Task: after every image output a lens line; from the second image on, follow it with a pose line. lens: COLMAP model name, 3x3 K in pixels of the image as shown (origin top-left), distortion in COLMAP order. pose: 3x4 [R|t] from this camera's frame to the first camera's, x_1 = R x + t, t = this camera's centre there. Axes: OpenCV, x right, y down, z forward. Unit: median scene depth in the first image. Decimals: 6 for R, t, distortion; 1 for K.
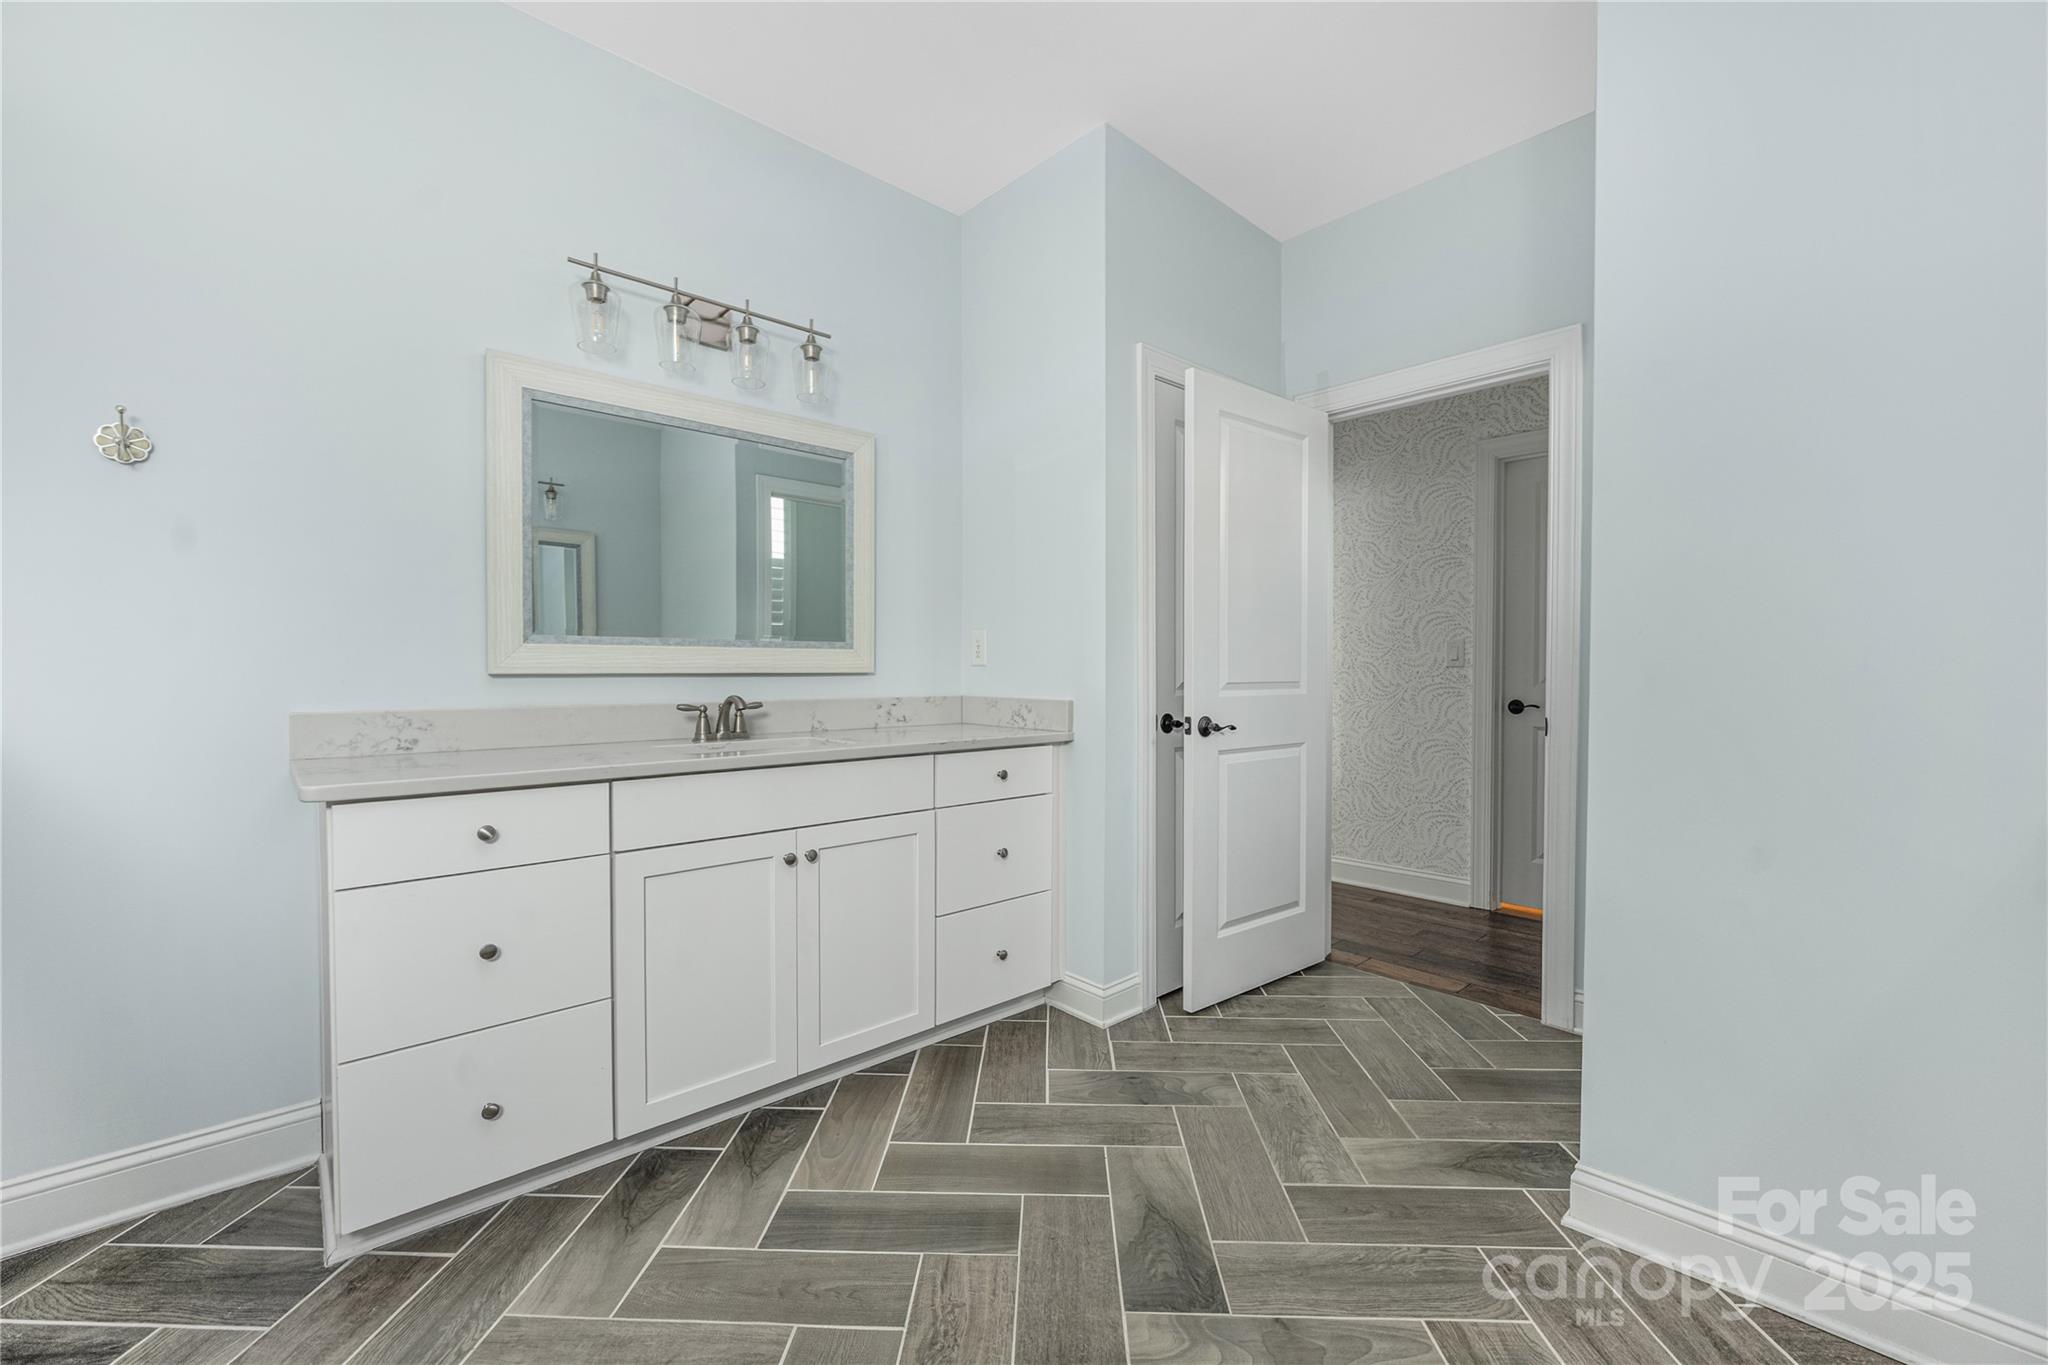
lens RADIAL K [[834.6, 0, 1025.0], [0, 834.6, 685.4], [0, 0, 1]] dist [0.000297, -0.000108]
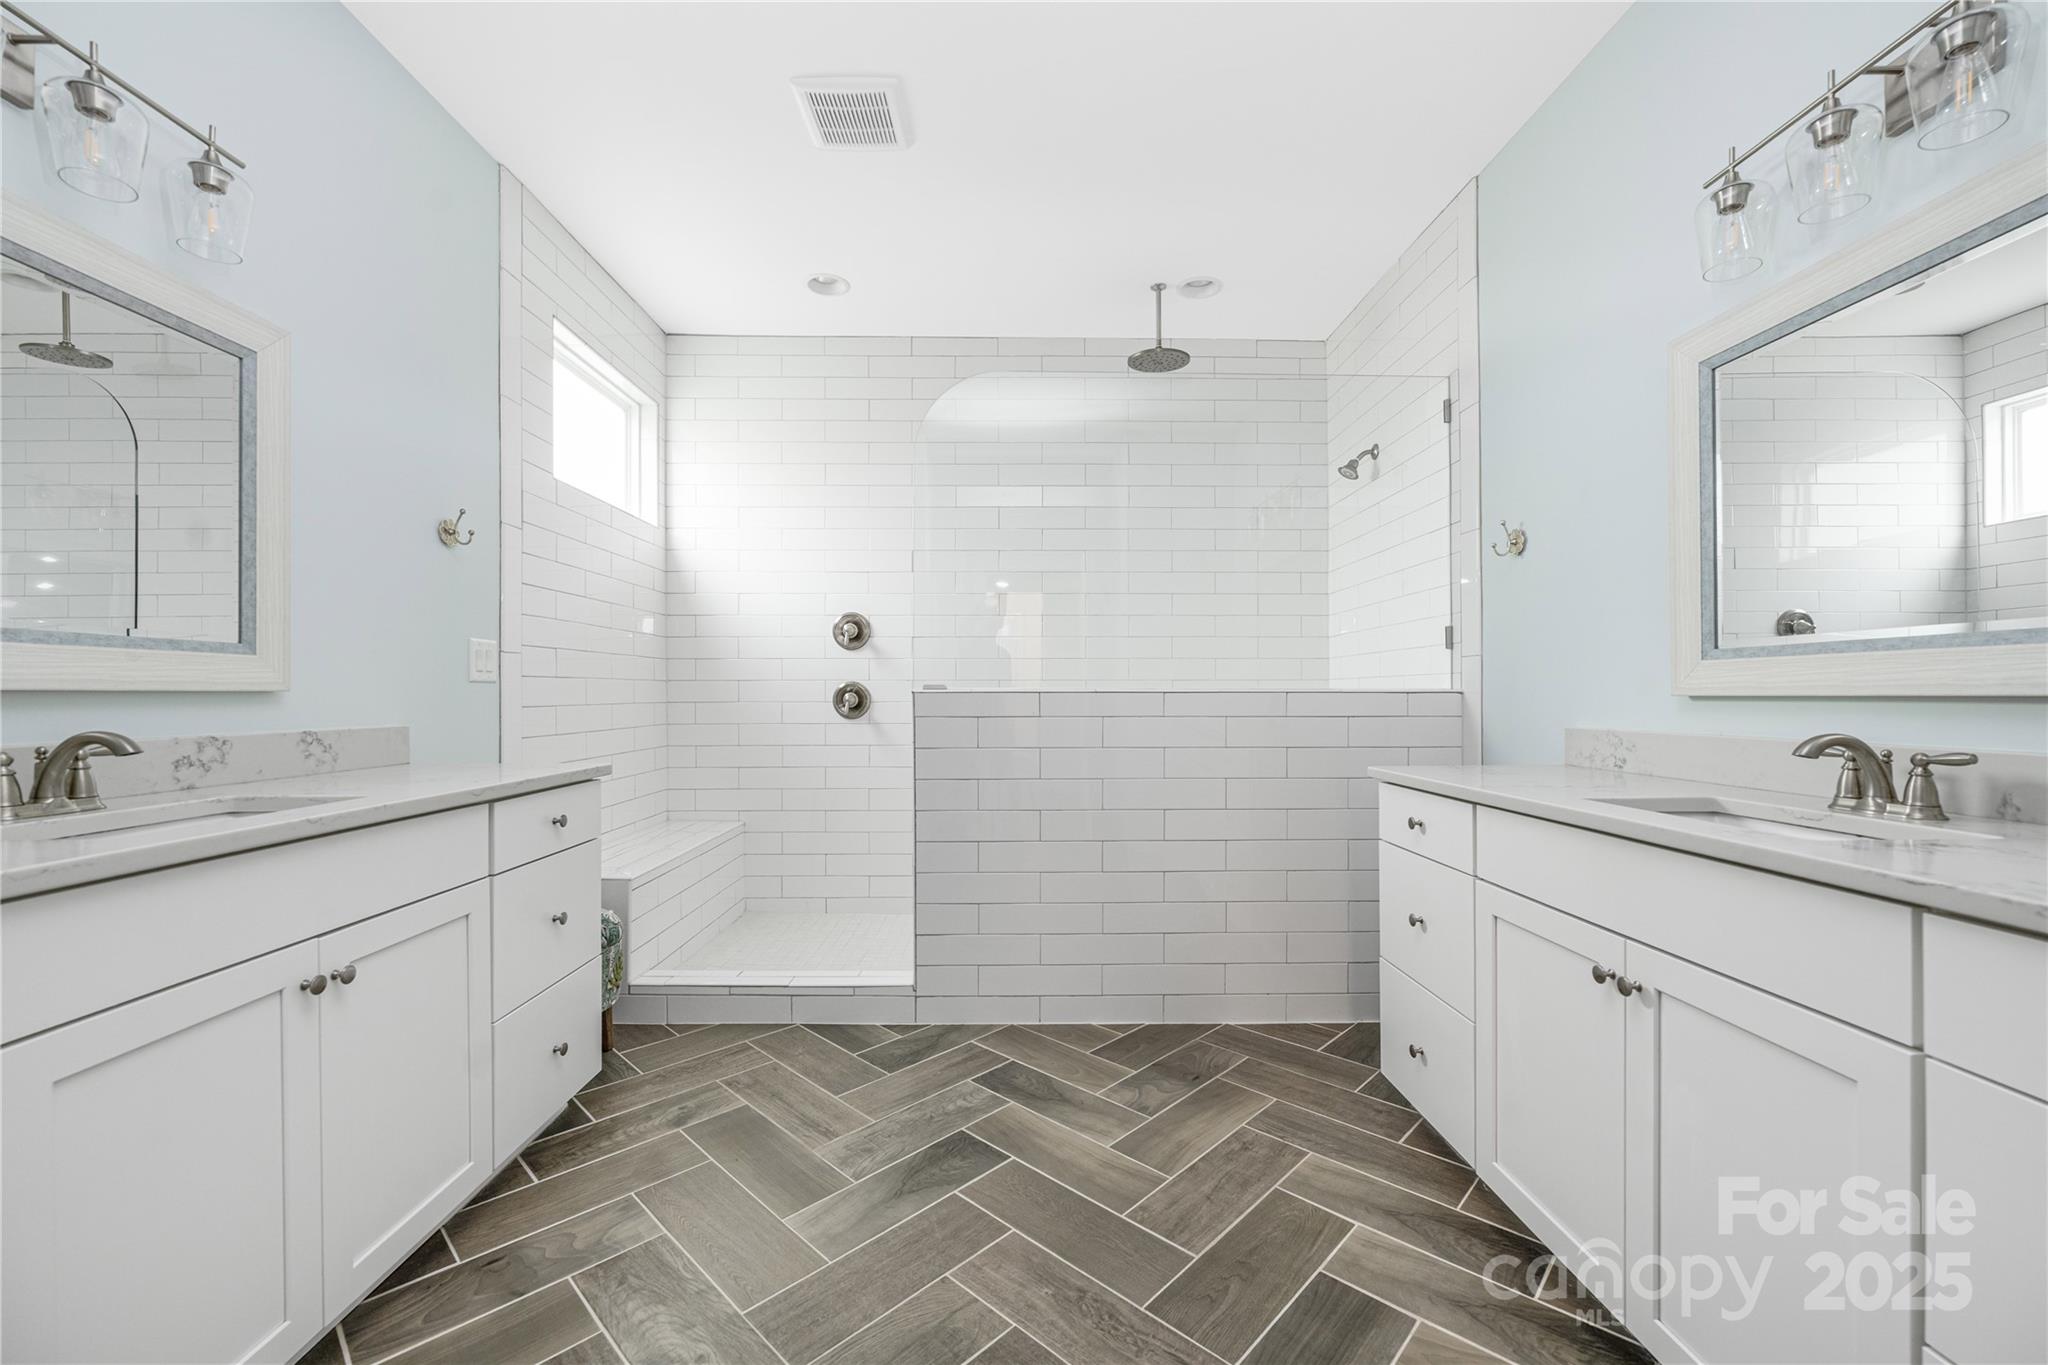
lens RADIAL K [[834.6, 0, 1025.2], [0, 834.6, 689.6], [0, 0, 1]] dist [0.000297, -0.000108]
pose [[-0.662419, -0.004137, -0.749122, 0.563173], [-0.013576, 0.999887, 0.006482, -0.018584], [0.749010, 0.014464, -0.662400, 1.178464]]
